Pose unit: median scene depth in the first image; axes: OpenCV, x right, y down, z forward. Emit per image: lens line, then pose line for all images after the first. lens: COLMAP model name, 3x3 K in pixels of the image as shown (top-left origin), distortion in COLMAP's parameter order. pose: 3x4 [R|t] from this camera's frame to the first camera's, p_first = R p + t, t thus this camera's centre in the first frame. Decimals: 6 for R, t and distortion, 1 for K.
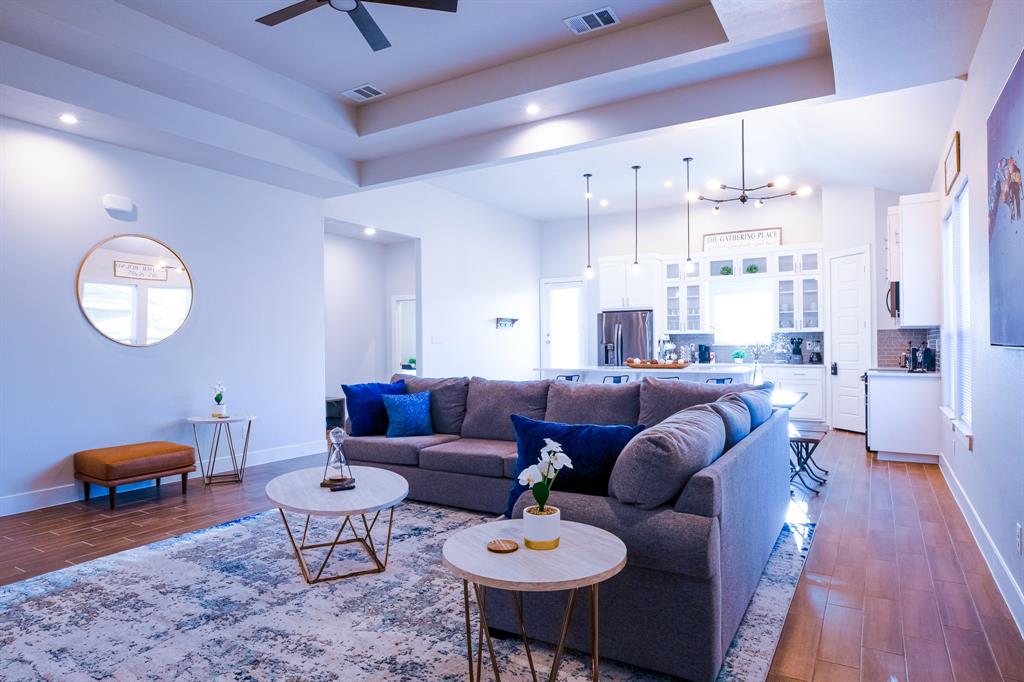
lens RADIAL K [[605.8, 0, 512.0], [0, 605.8, 341.0], [0, 0, 1]] dist [-0.034215, 0.020065]
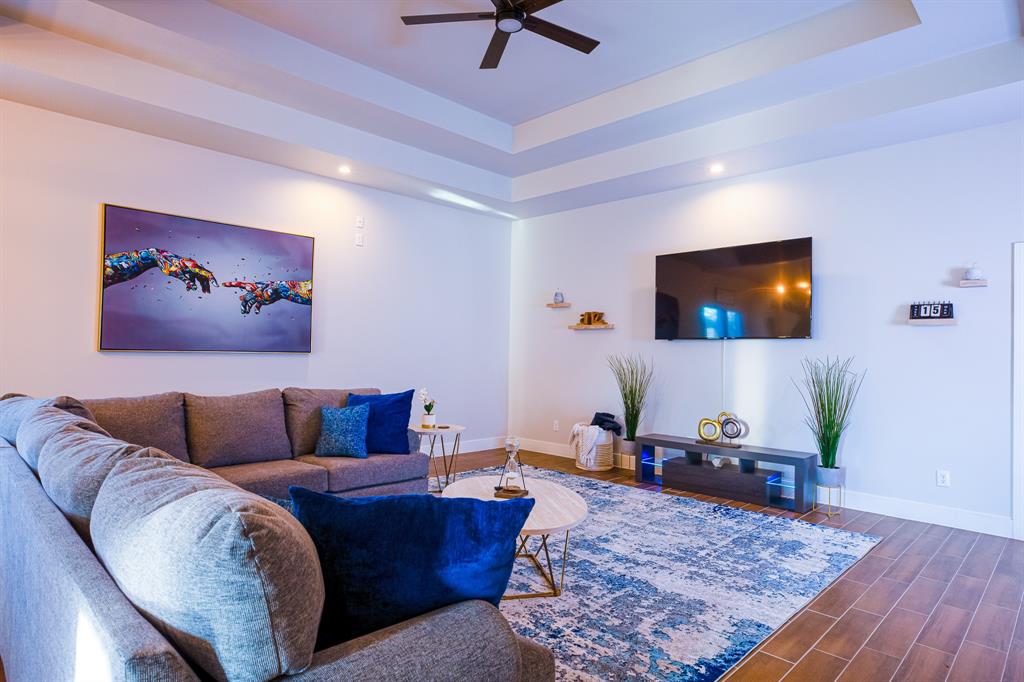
lens RADIAL K [[578.9, 0, 512.0], [0, 578.9, 341.0], [0, 0, 1]] dist [-0.026835, 0.020174]
pose [[-0.971633, -0.001639, 0.236489, -0.205277], [-0.007981, 0.999634, -0.025865, 0.004751], [-0.236360, -0.027019, -0.971290, 0.771993]]
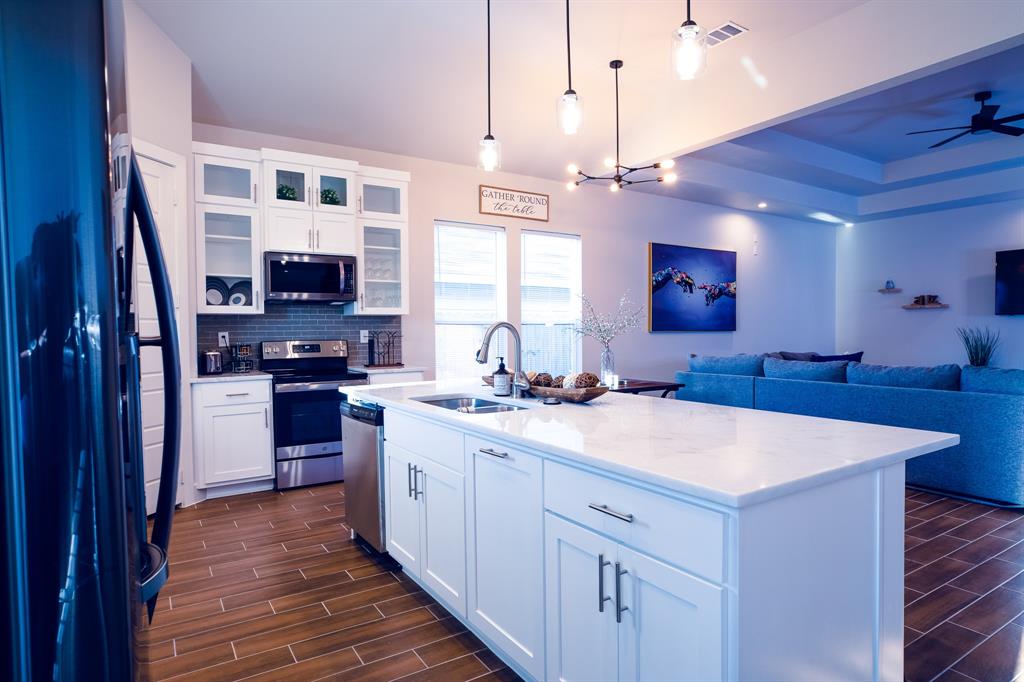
lens RADIAL K [[578.9, 0, 512.0], [0, 578.9, 341.0], [0, 0, 1]] dist [-0.026835, 0.020174]
pose [[-0.897366, 0.008504, 0.441206, 0.087160], [0.014001, 0.999860, 0.009206, 0.006250], [-0.441066, 0.014439, -0.897359, 1.232392]]
